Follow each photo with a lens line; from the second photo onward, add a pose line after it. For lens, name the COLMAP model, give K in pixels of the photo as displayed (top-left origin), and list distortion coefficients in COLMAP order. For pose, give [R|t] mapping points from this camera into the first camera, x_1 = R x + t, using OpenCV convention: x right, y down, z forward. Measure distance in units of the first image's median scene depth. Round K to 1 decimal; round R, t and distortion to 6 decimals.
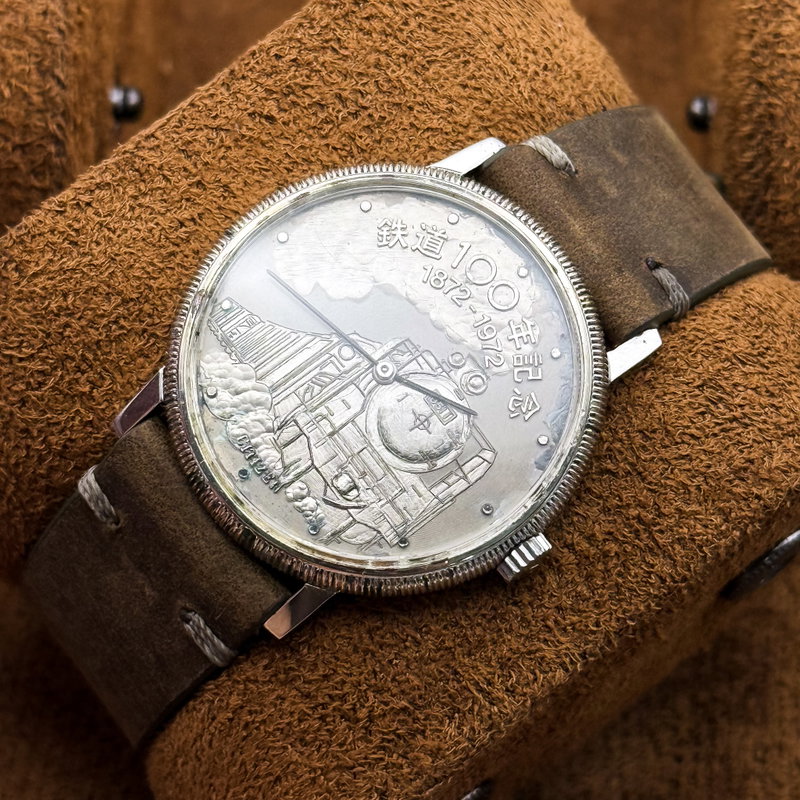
lens RADIAL K [[3013.9, 0, 419.0], [0, 3013.9, 400.9], [0, 0, 1]] dist [0.242442, -0.477718]
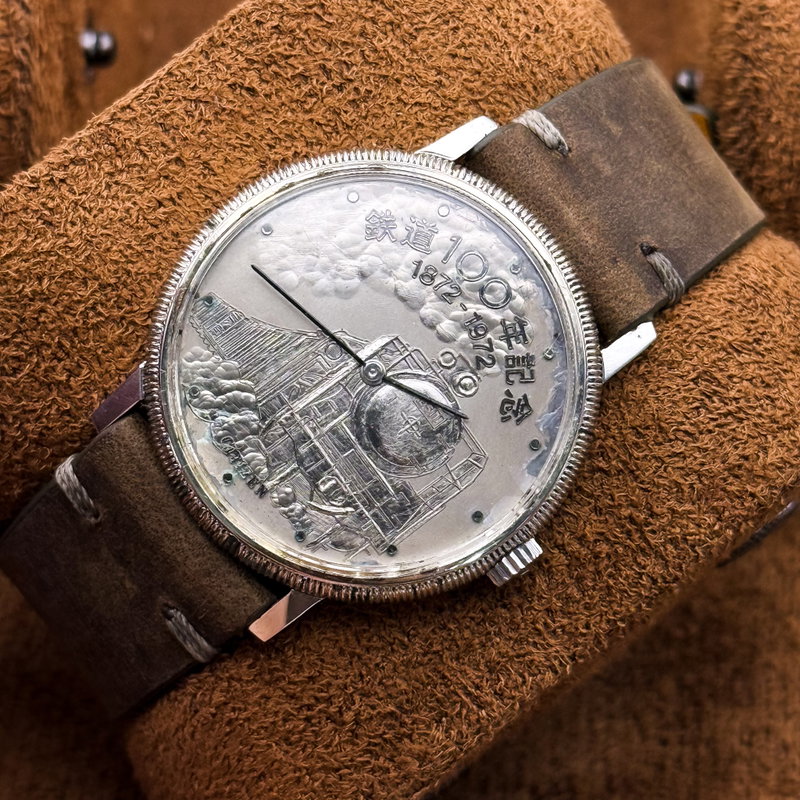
lens RADIAL K [[3013.9, 0, 419.0], [0, 3013.9, 400.9], [0, 0, 1]] dist [0.242442, -0.477718]
pose [[0.999640, 0.003297, 0.026621, -0.021867], [-0.006802, 0.991132, 0.132705, -0.126768], [-0.025948, -0.132838, 0.990798, 0.035125]]
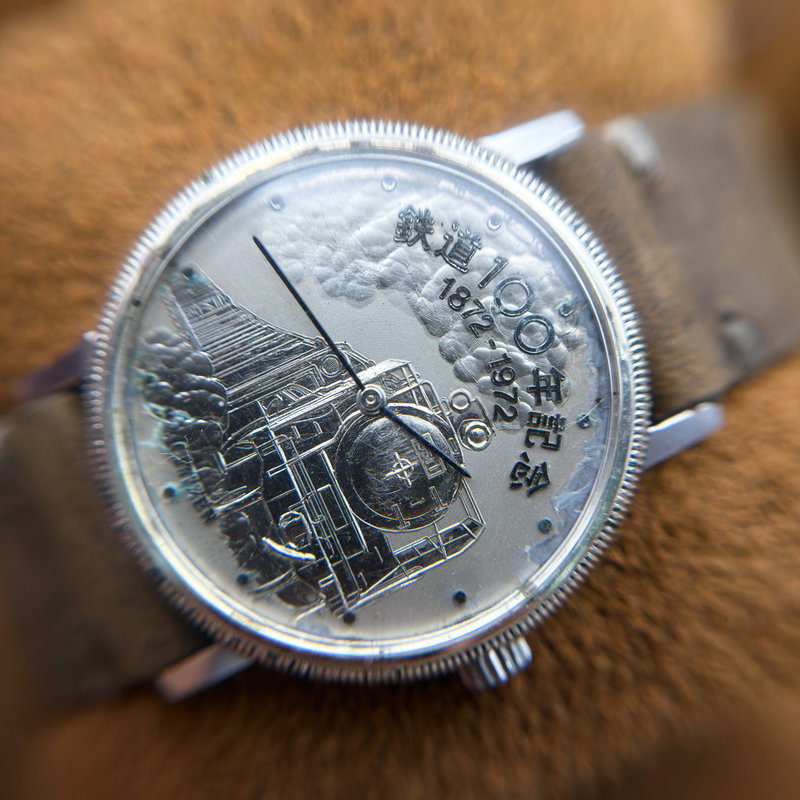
lens RADIAL K [[1119.2, 0, 387.6], [0, 1119.2, 422.1], [0, 0, 1]] dist [0.653679, 0.004695]
pose [[0.979410, 0.201716, -0.008144, -0.003111], [-0.196084, 0.960114, 0.199331, -0.063875], [0.048028, -0.193630, 0.979898, 0.688459]]
